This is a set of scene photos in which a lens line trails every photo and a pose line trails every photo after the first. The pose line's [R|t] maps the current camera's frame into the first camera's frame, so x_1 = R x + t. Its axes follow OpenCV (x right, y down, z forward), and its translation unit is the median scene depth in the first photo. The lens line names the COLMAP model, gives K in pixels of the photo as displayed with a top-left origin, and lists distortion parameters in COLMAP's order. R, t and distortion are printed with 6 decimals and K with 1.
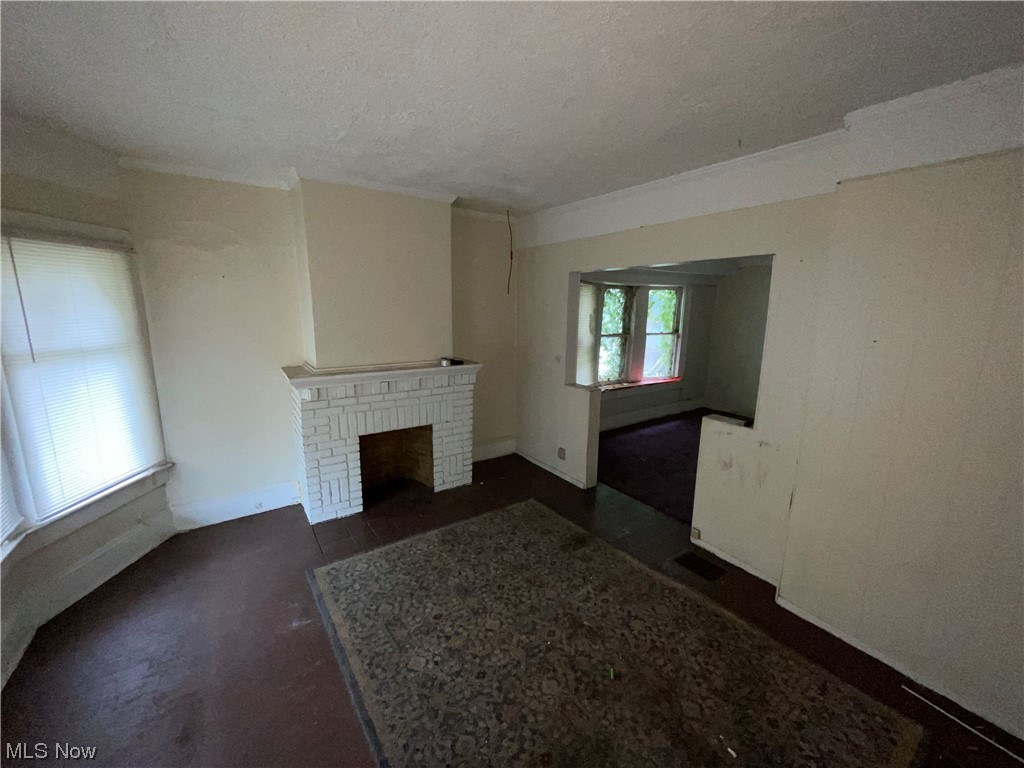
lens RADIAL K [[412.1, 0, 514.0], [0, 412.1, 382.7], [0, 0, 1]] dist [-0.003278, -0.000820]
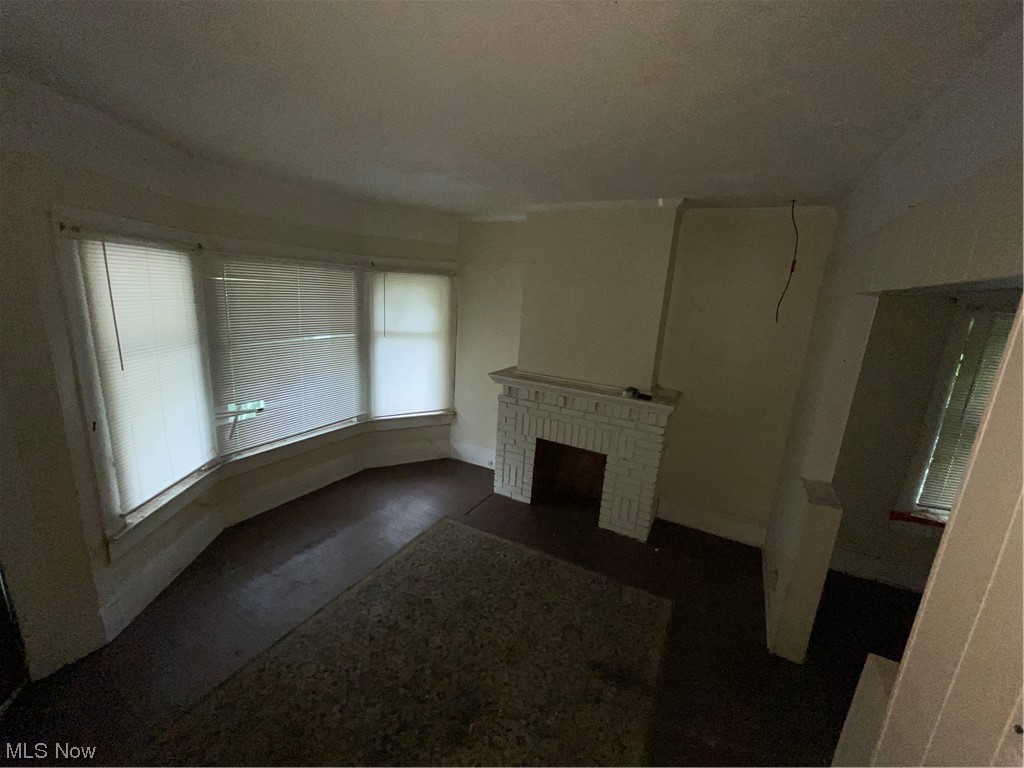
lens RADIAL K [[412.1, 0, 513.4], [0, 412.1, 386.0], [0, 0, 1]] dist [-0.003278, -0.000820]
pose [[0.451536, 0.218591, -0.865063, 0.440224], [-0.222196, 0.966530, 0.128251, -0.112182], [0.864144, 0.134303, 0.484993, 0.332416]]
